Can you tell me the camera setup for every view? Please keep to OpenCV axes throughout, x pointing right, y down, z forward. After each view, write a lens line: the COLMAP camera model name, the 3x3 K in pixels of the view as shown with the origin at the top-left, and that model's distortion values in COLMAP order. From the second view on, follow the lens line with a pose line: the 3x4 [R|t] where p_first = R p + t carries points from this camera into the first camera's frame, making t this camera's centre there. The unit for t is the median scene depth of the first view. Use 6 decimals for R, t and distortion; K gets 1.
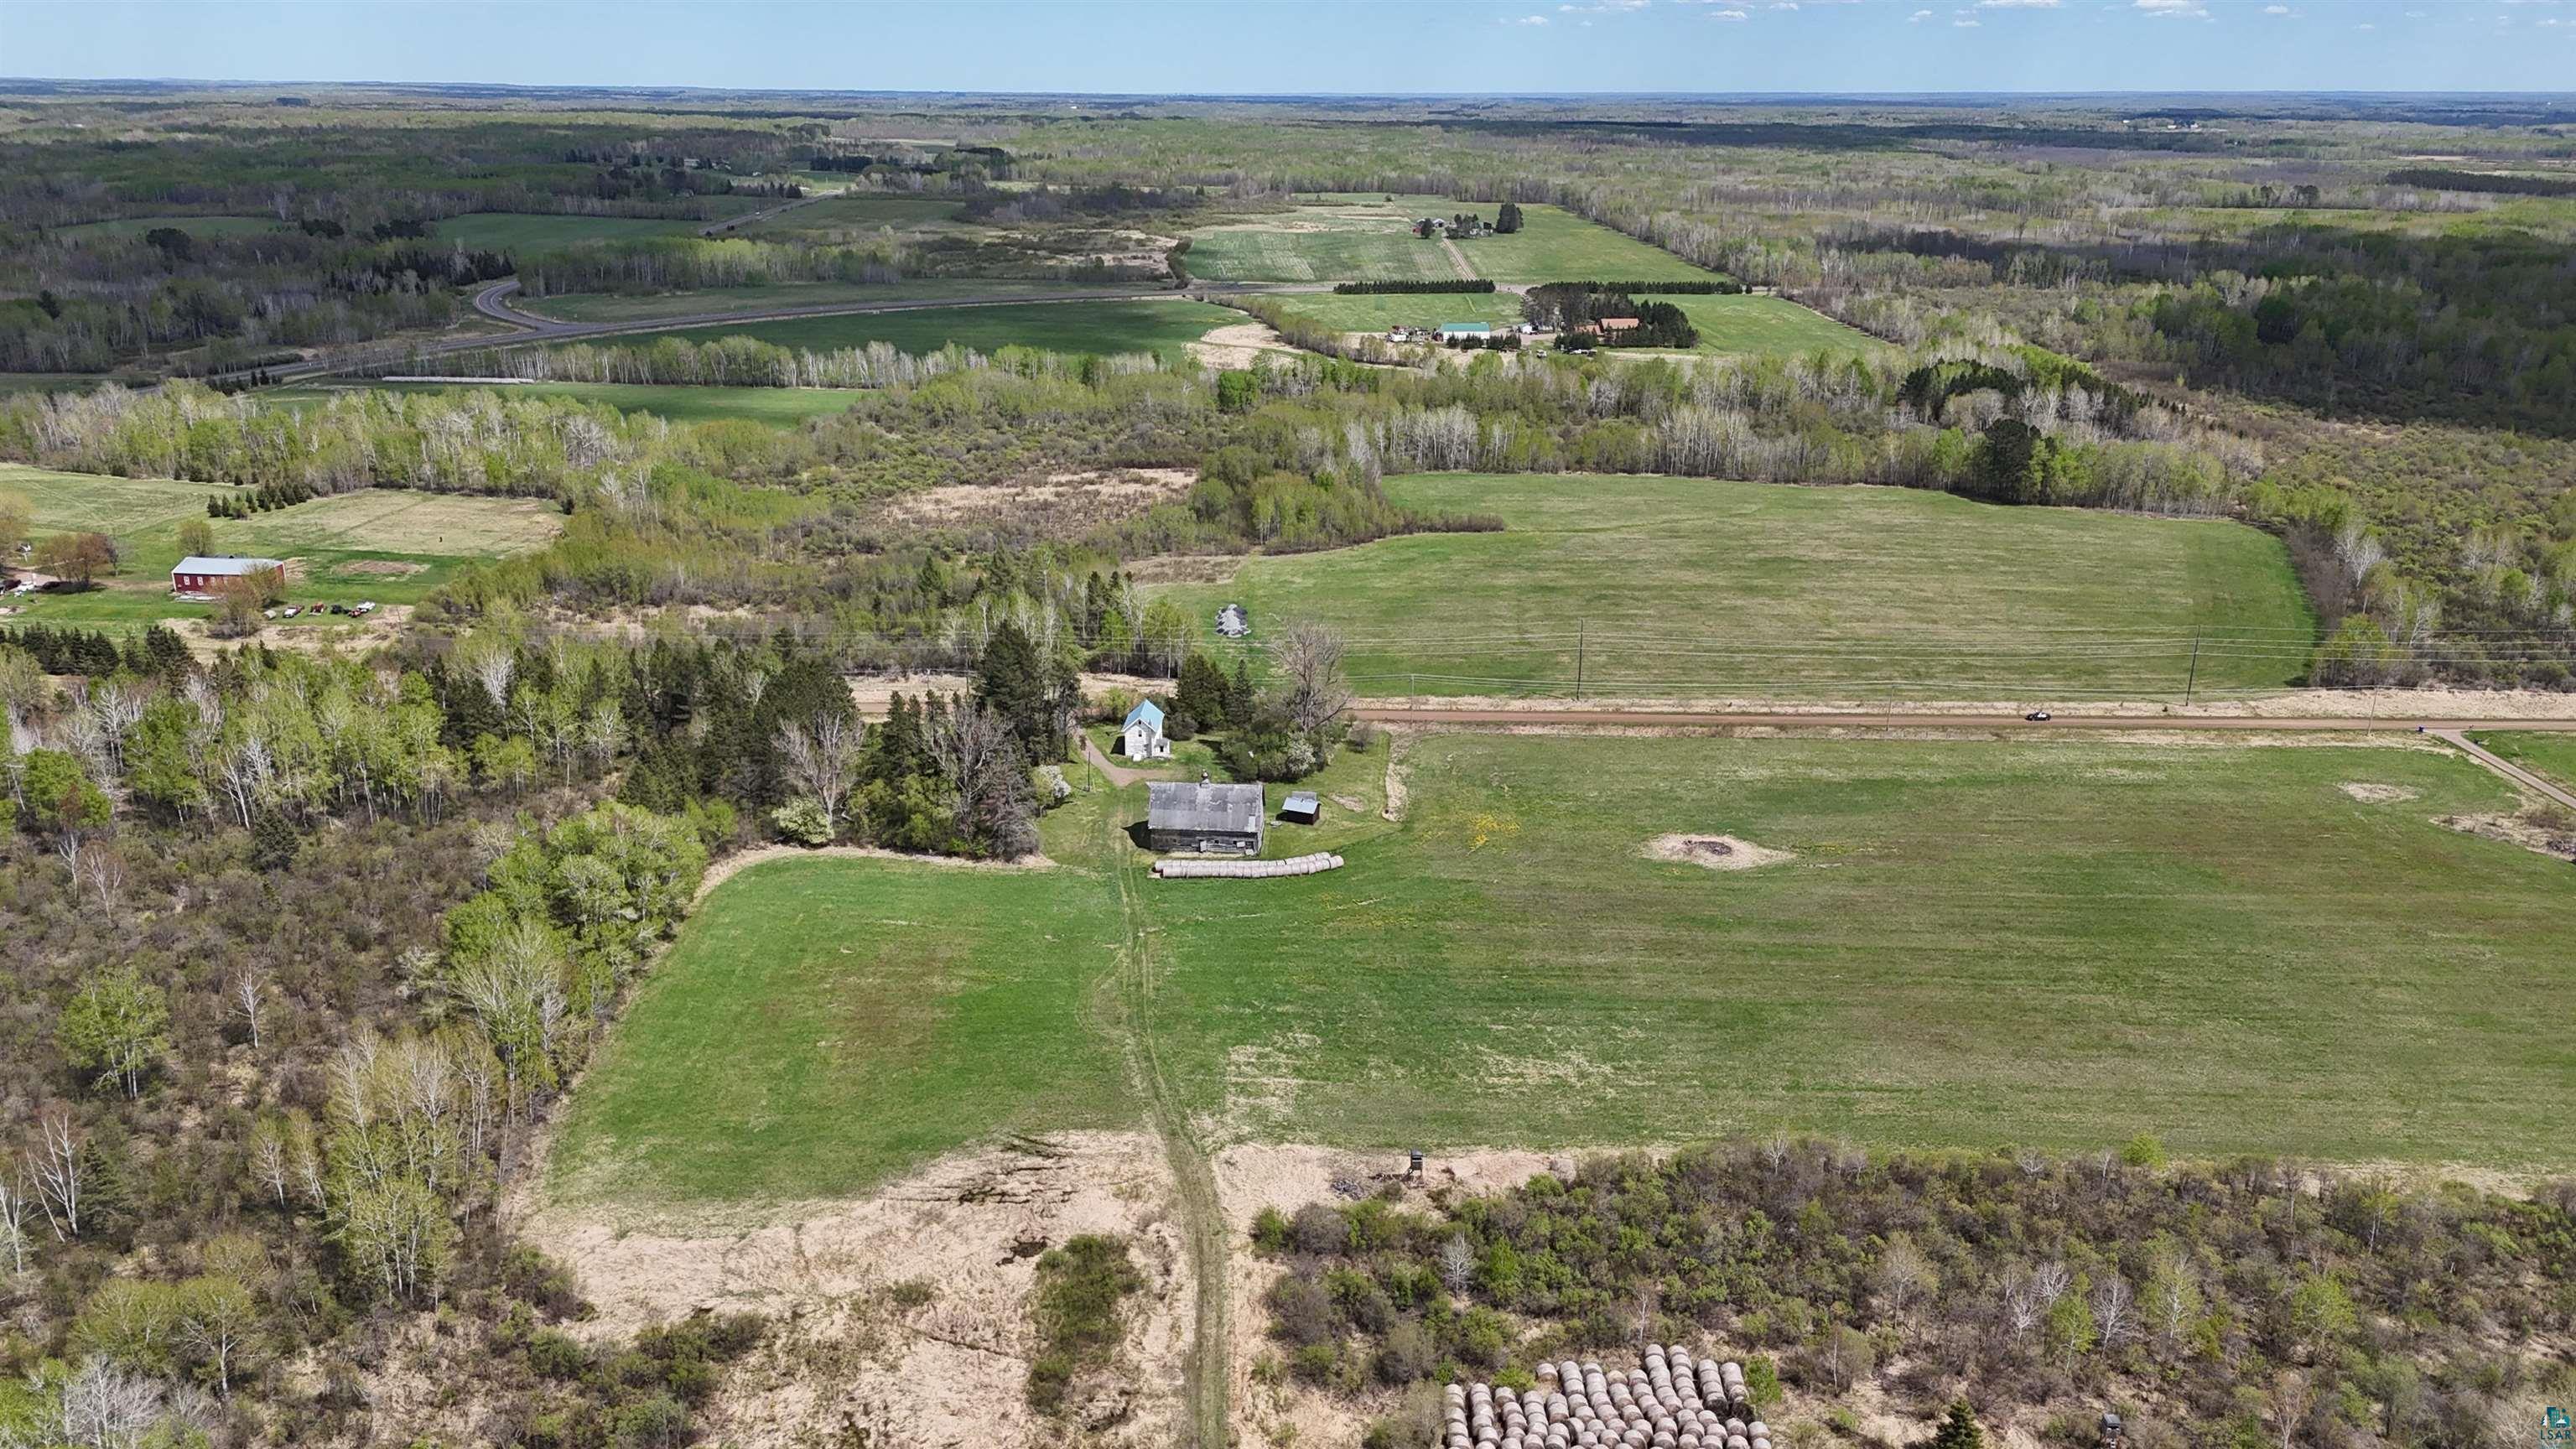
lens RADIAL K [[1866.6, 0, 1296.4], [0, 1866.6, 730.4], [0, 0, 1]] dist [0.033195, -0.000290]
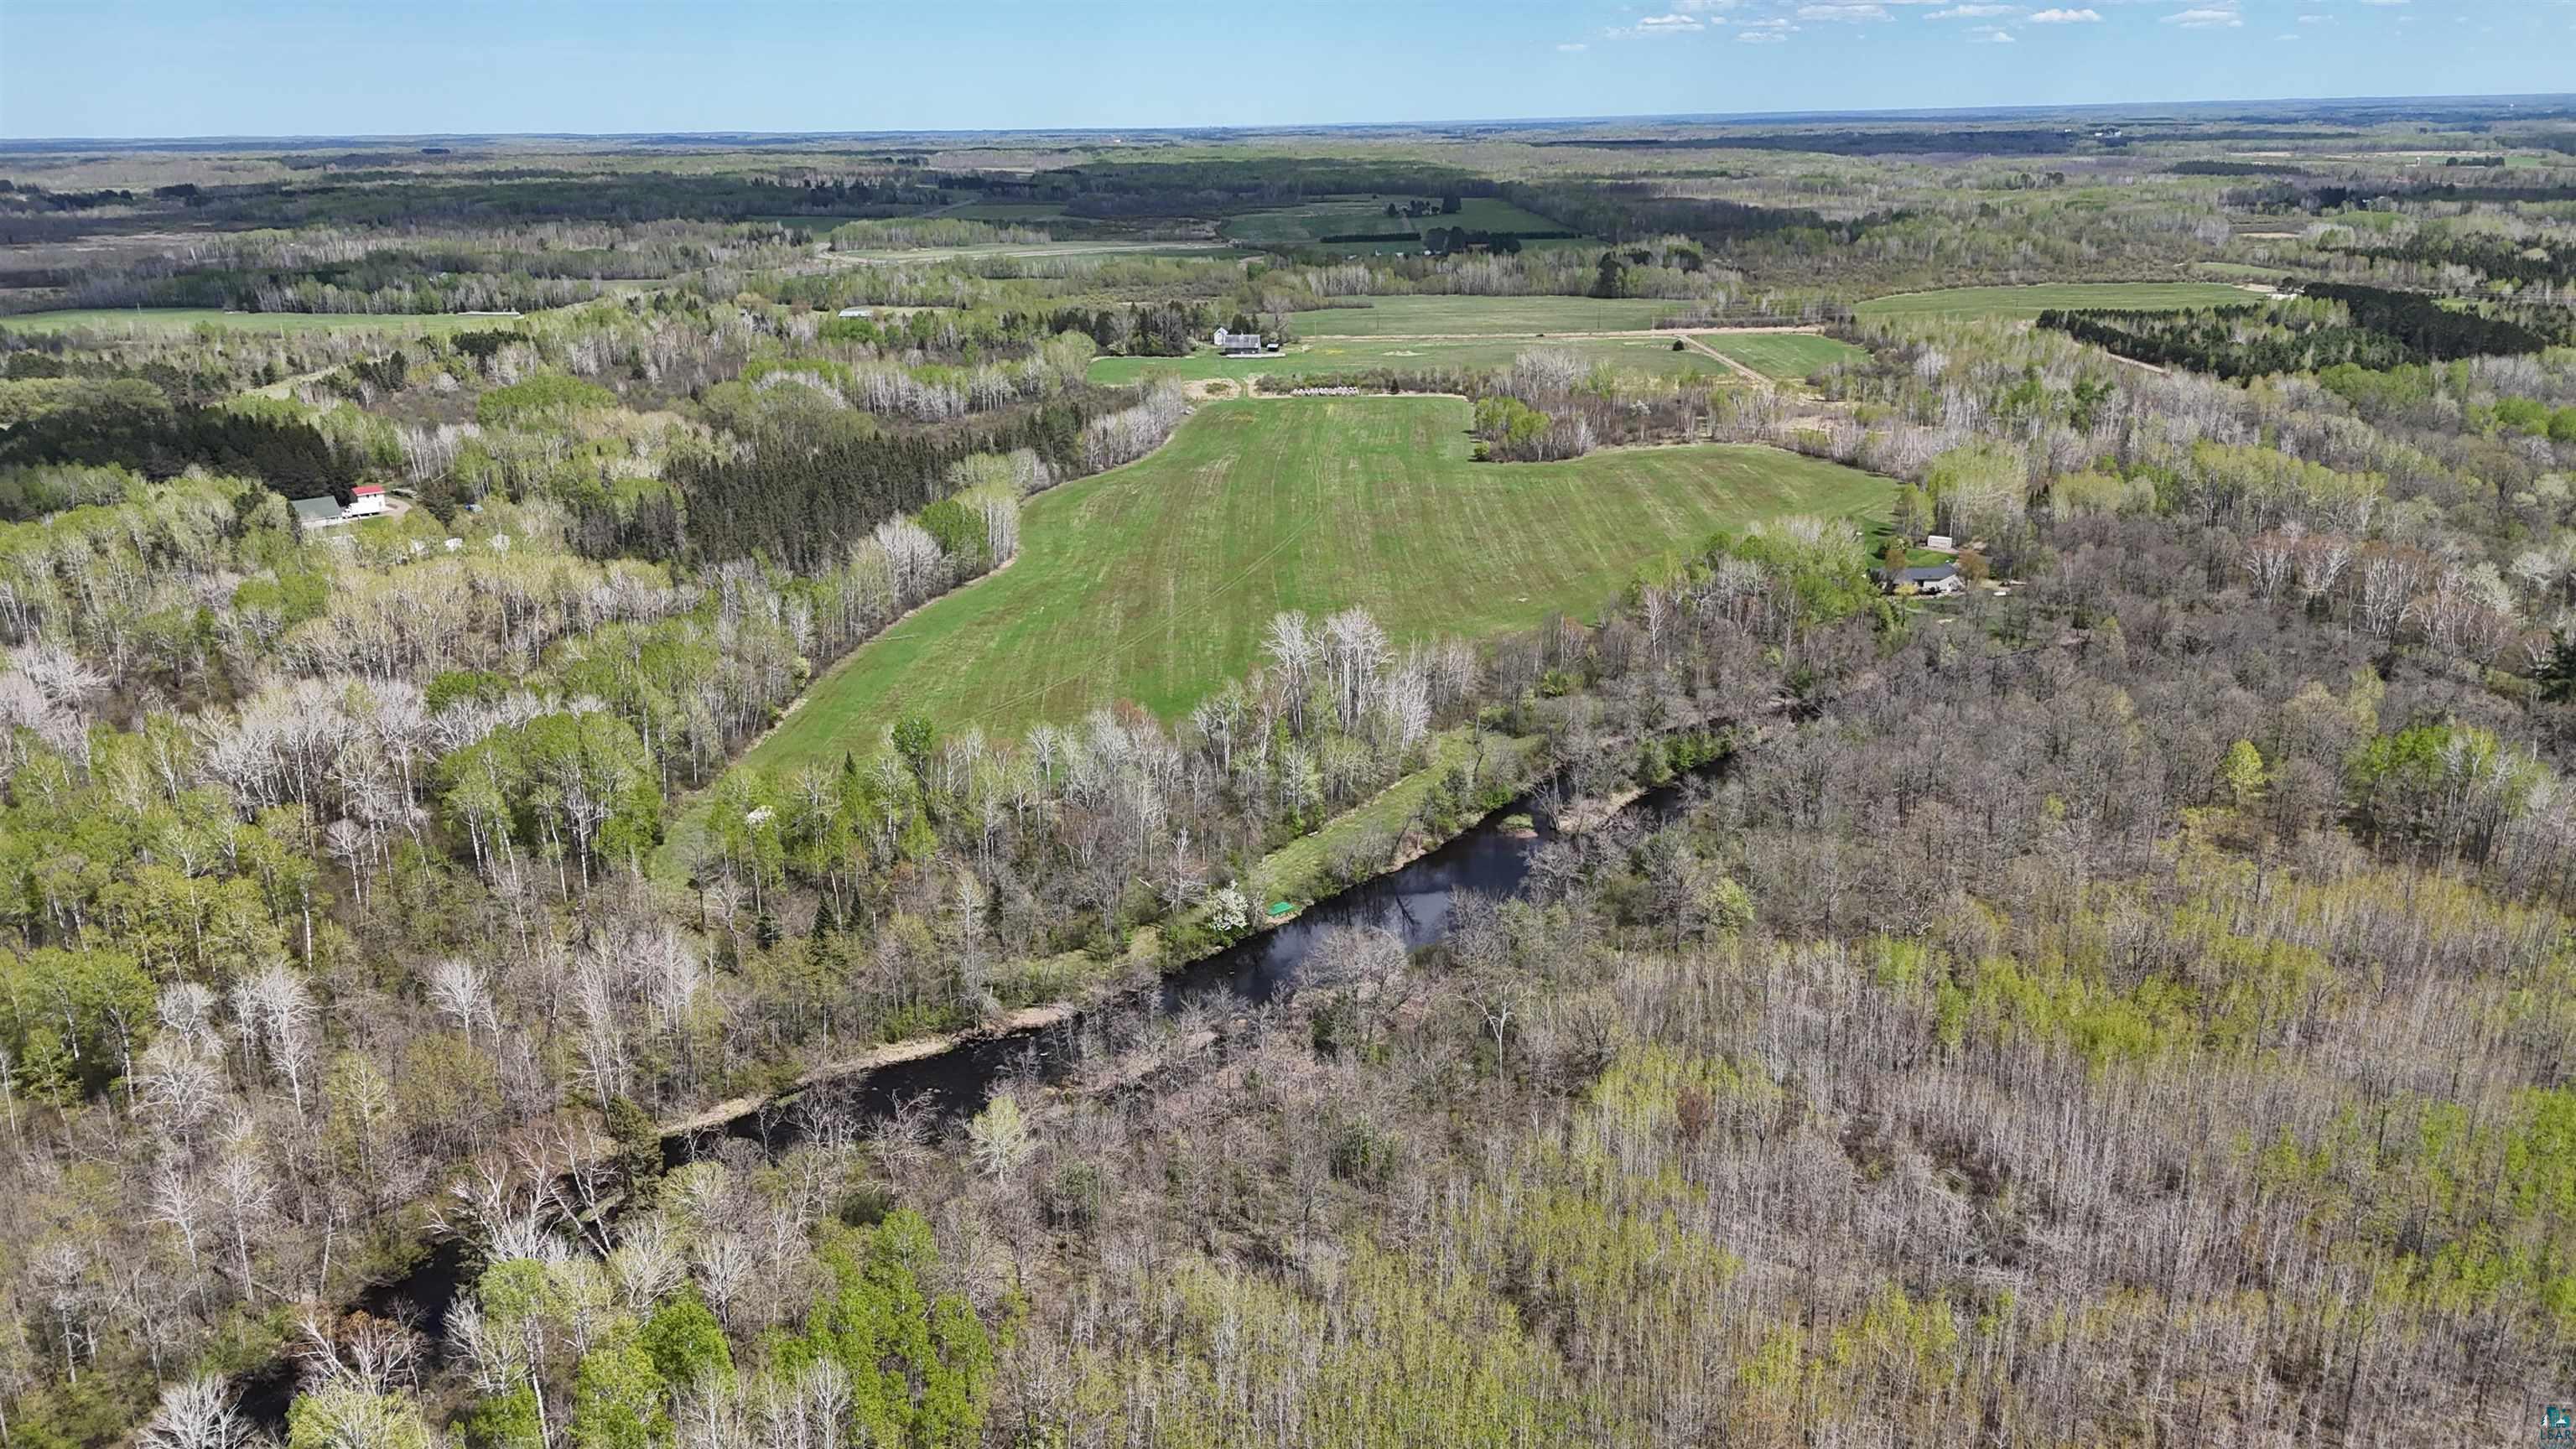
lens RADIAL K [[1896.7, 0, 1287.6], [0, 1896.7, 732.8], [0, 0, 1]] dist [0.046161, -0.040538]
pose [[0.999537, -0.014720, -0.026632, 0.080583], [0.014233, 0.999729, -0.018408, 0.590298], [0.026896, 0.018020, 0.999476, -1.709460]]
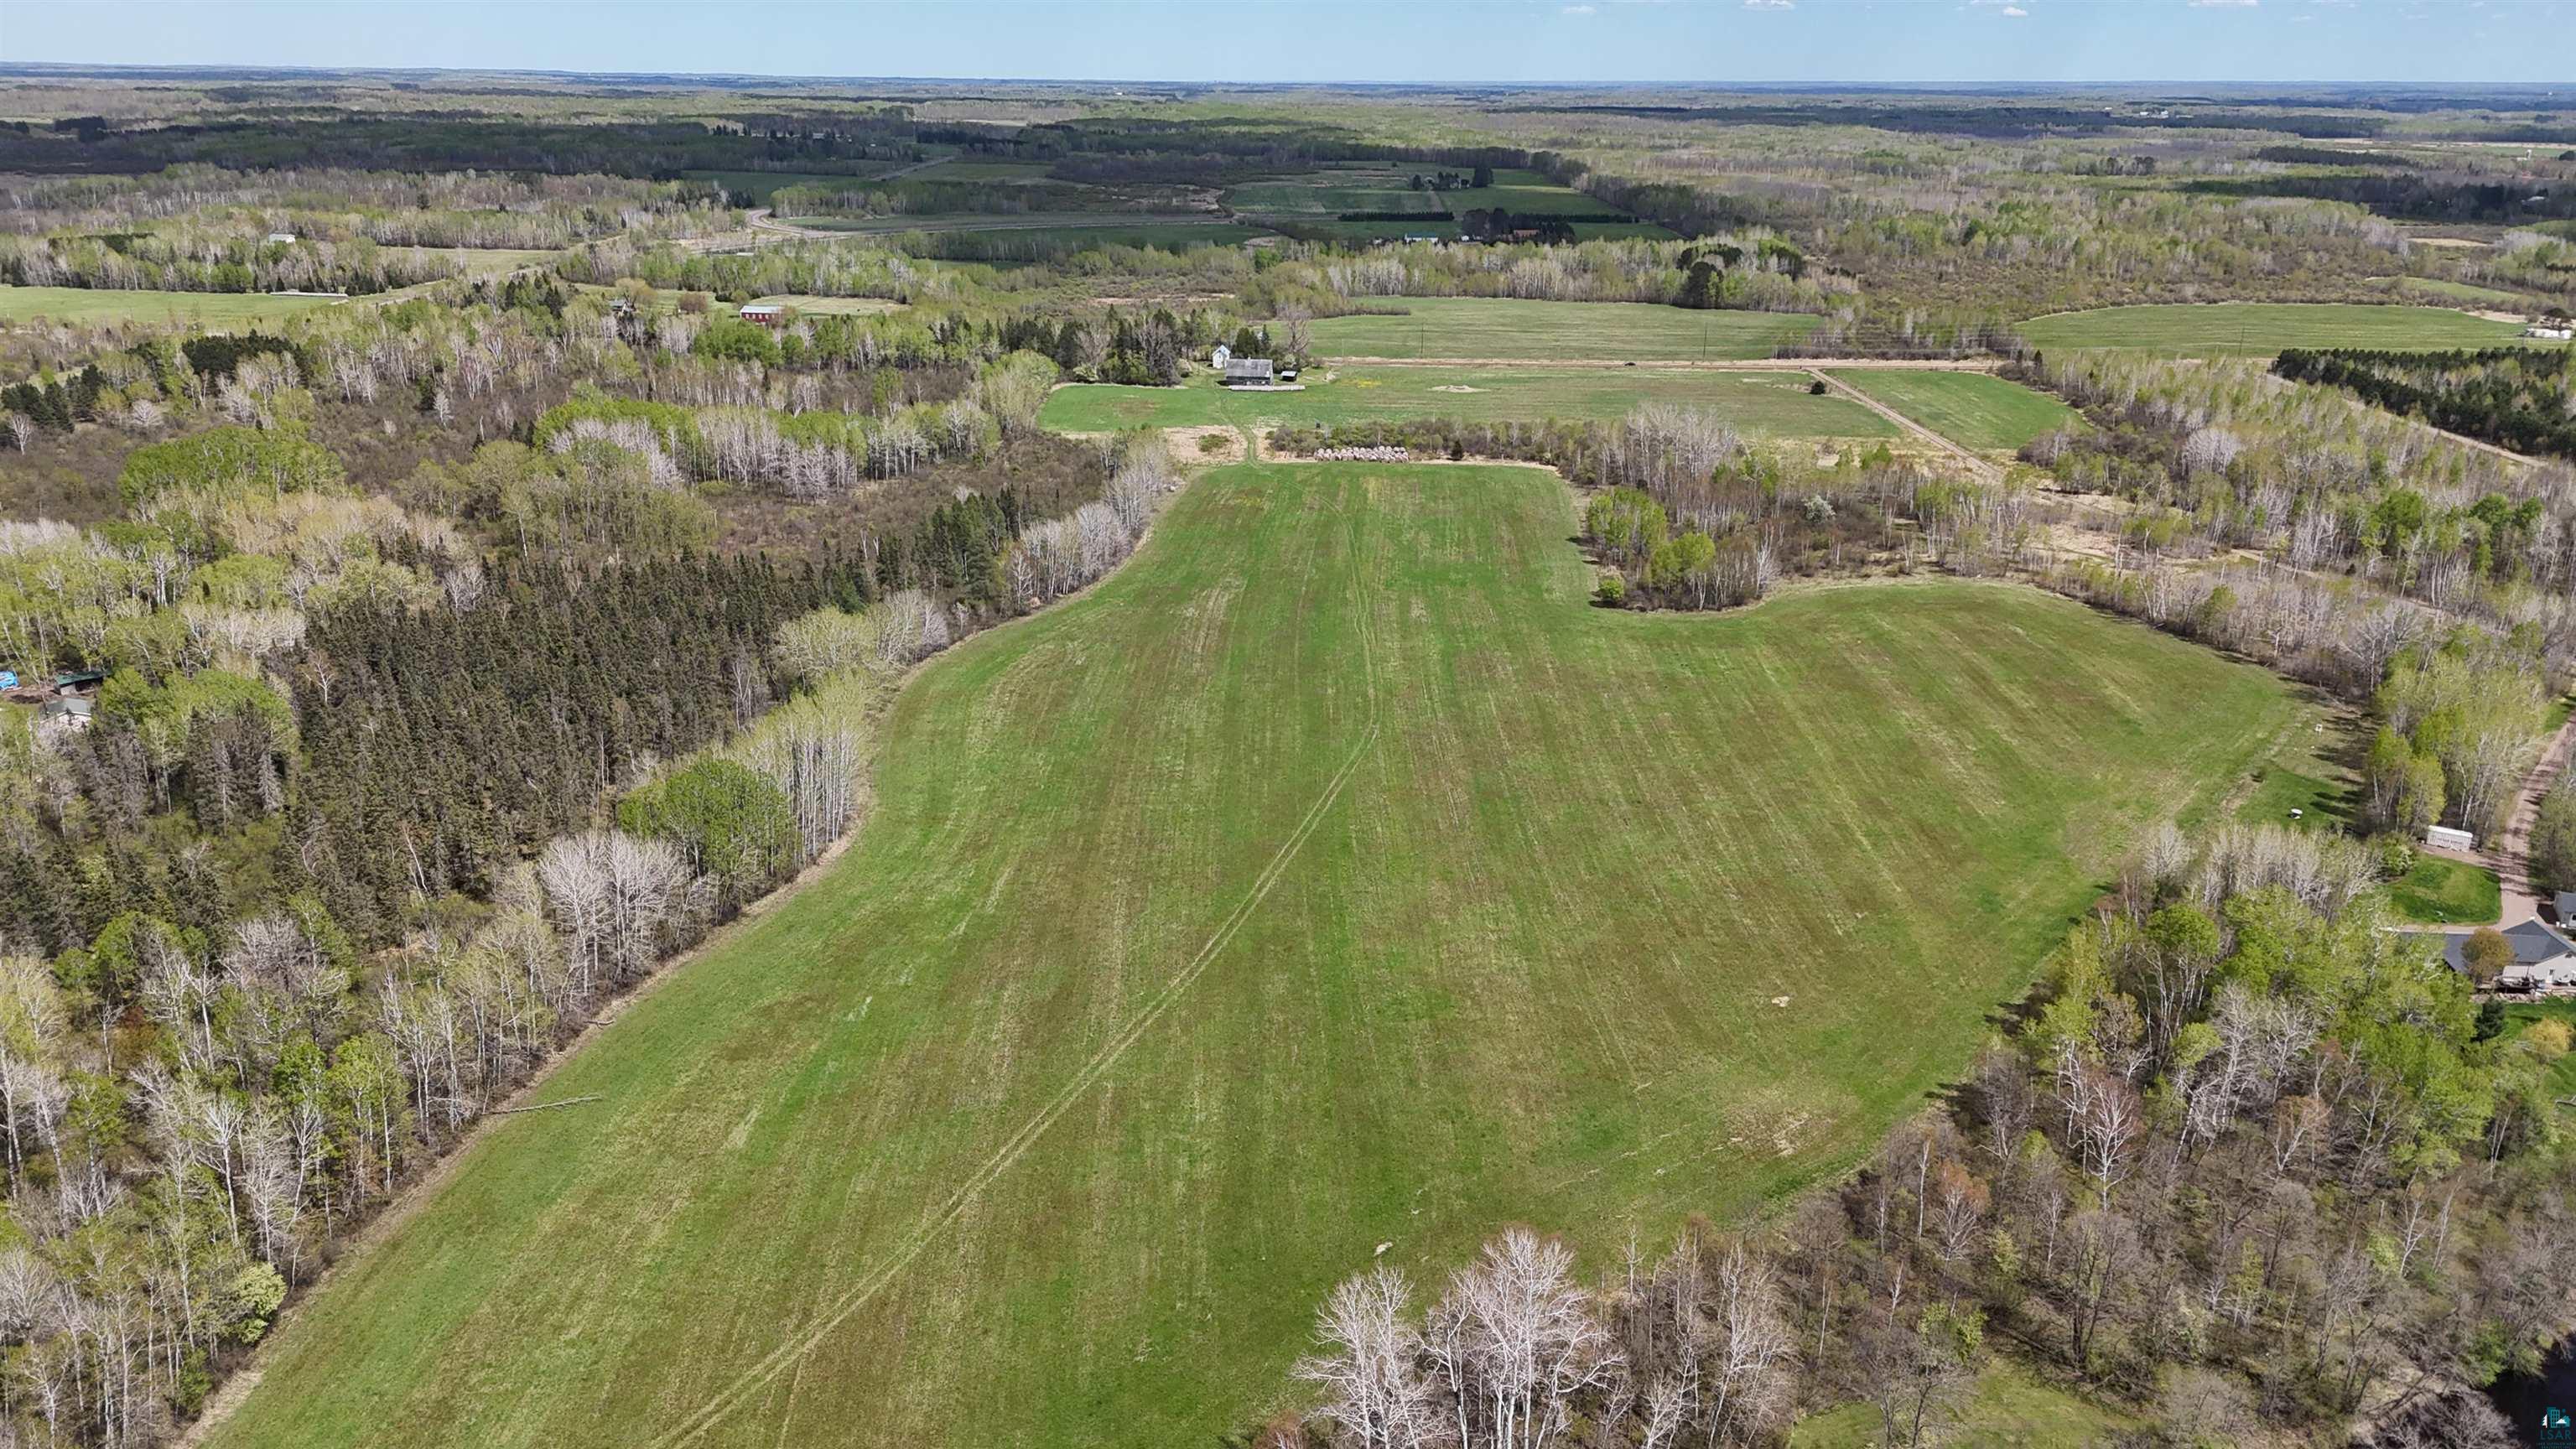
lens RADIAL K [[1896.7, 0, 1293.2], [0, 1896.7, 712.0], [0, 0, 1]] dist [0.046161, -0.040538]
pose [[0.999776, 0.008762, -0.019275, 0.046495], [-0.008910, 0.999931, -0.007607, 0.390889], [0.019207, 0.007777, 0.999785, -1.136159]]
